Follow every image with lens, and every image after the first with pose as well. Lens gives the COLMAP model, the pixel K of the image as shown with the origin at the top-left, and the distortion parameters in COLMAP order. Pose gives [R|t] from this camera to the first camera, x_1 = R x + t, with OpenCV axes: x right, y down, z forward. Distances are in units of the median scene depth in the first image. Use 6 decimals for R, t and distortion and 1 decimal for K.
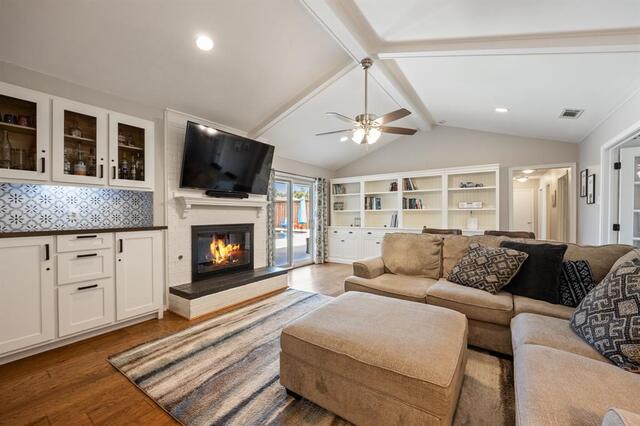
lens RADIAL K [[256.1, 0, 321.6], [0, 256.1, 214.1], [0, 0, 1]] dist [-0.009625, 0.000229]
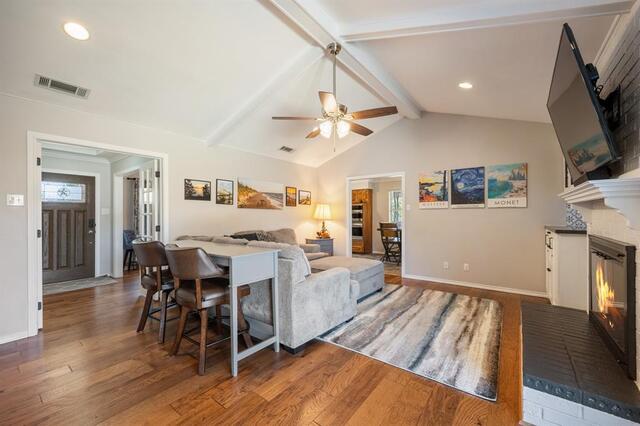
lens RADIAL K [[263.4, 0, 320.0], [0, 263.4, 213.0], [0, 0, 1]] dist [-0.002395, 0.000219]
pose [[-0.999237, 0.002892, 0.038942, 0.117756], [0.002850, 0.999995, -0.001125, -0.008532], [-0.038945, -0.001013, -0.999241, 1.192374]]
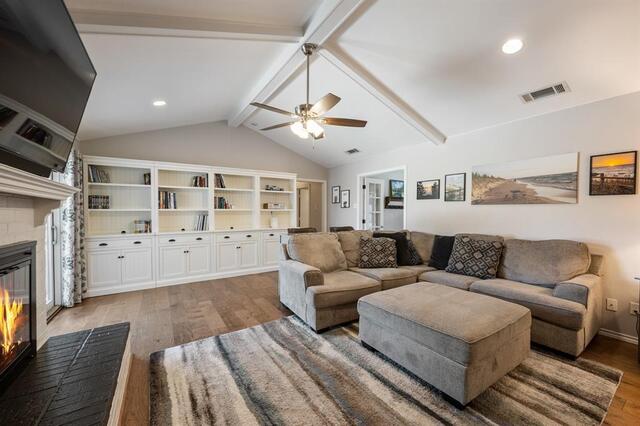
lens RADIAL K [[256.1, 0, 321.6], [0, 256.1, 214.1], [0, 0, 1]] dist [-0.009625, 0.000229]
pose [[0.379206, -0.004814, 0.925300, -0.400741], [0.001921, 0.999988, 0.004416, -0.005136], [-0.925310, 0.000103, 0.379211, 0.381349]]
